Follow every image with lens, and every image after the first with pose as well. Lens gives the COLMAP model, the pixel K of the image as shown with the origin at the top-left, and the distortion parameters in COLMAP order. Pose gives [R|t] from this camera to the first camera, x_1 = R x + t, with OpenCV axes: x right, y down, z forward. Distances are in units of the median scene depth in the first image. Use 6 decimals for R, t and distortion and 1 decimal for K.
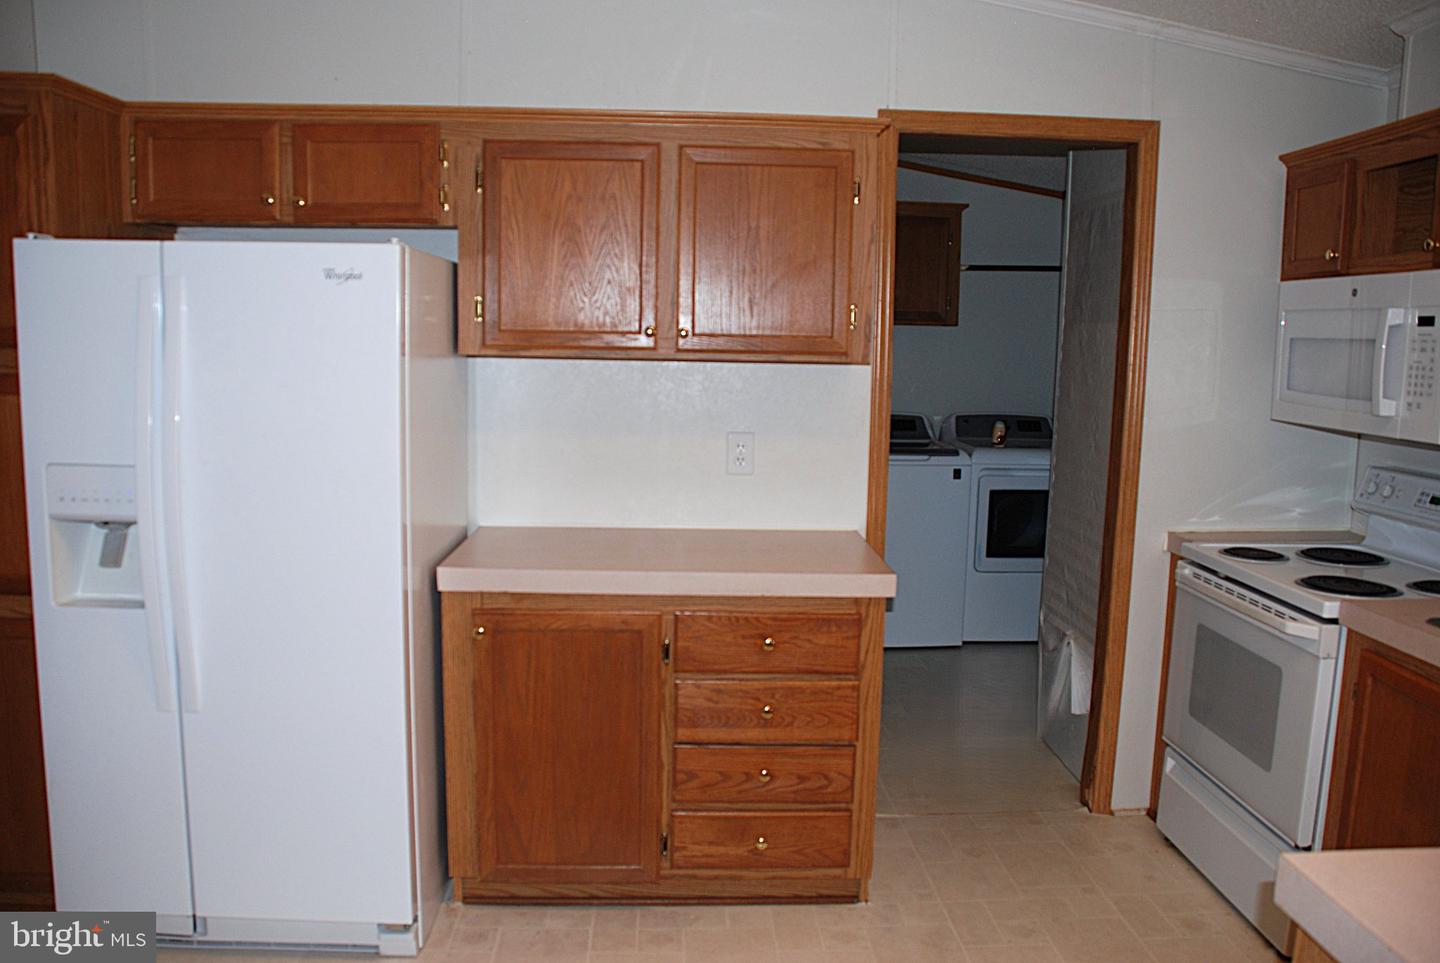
lens RADIAL K [[1118.1, 0, 720.0], [0, 1118.1, 481.5], [0, 0, 1]] dist [-0.162909, 0.123448]
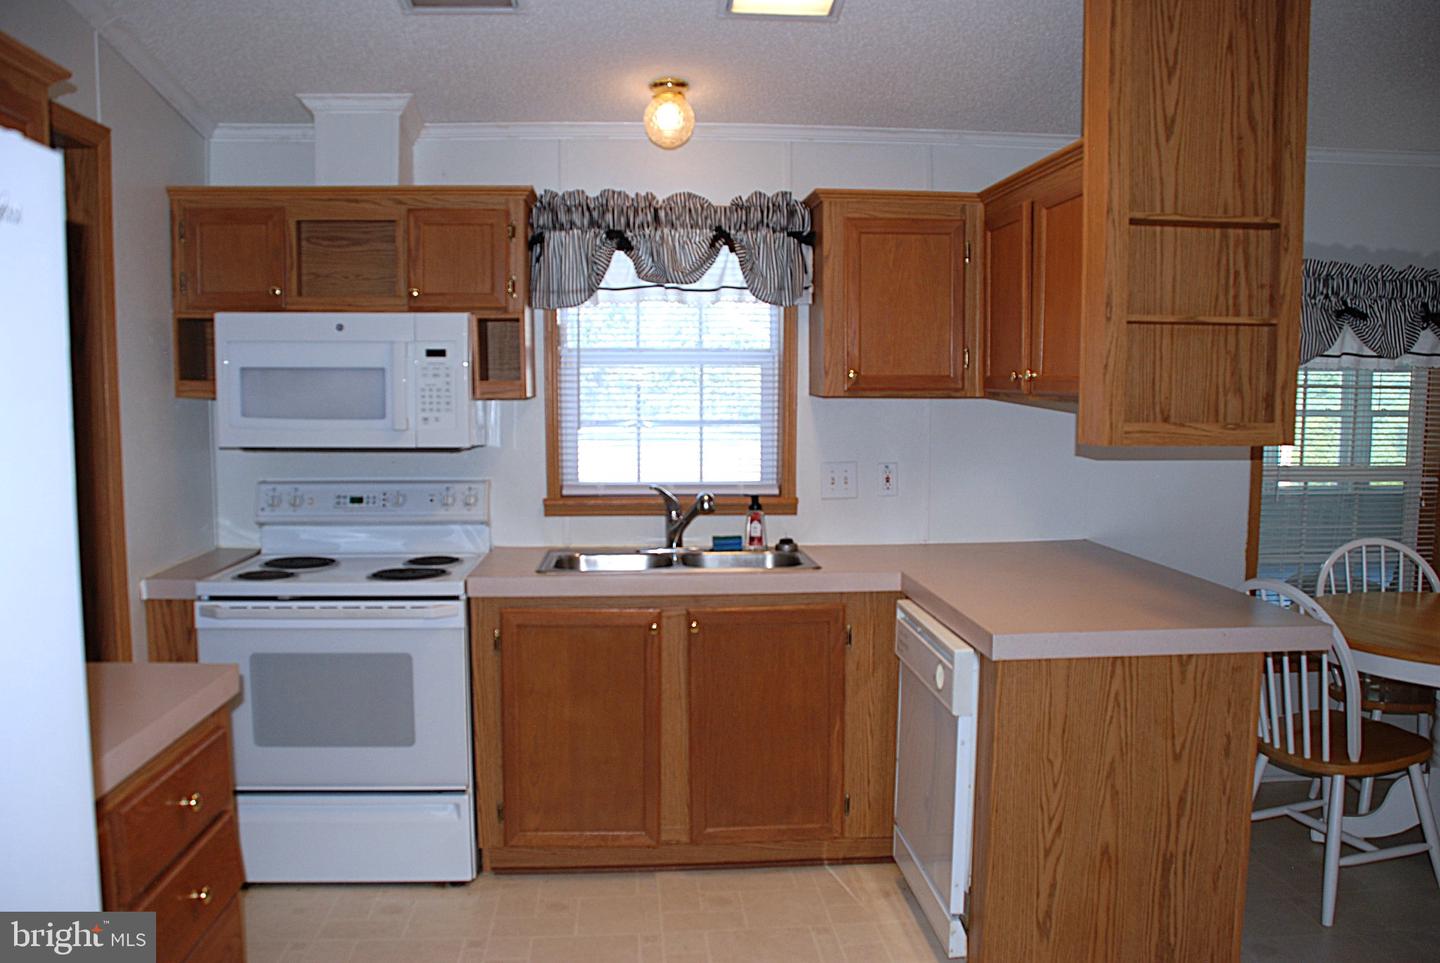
lens RADIAL K [[1110.0, 0, 720.0], [0, 1110.0, 481.5], [0, 0, 1]] dist [-0.166324, 0.105987]
pose [[-0.023425, -0.101844, 0.994525, -0.651801], [0.126302, 0.986525, 0.104000, -0.090984], [-0.991715, 0.128047, -0.010246, 0.685446]]
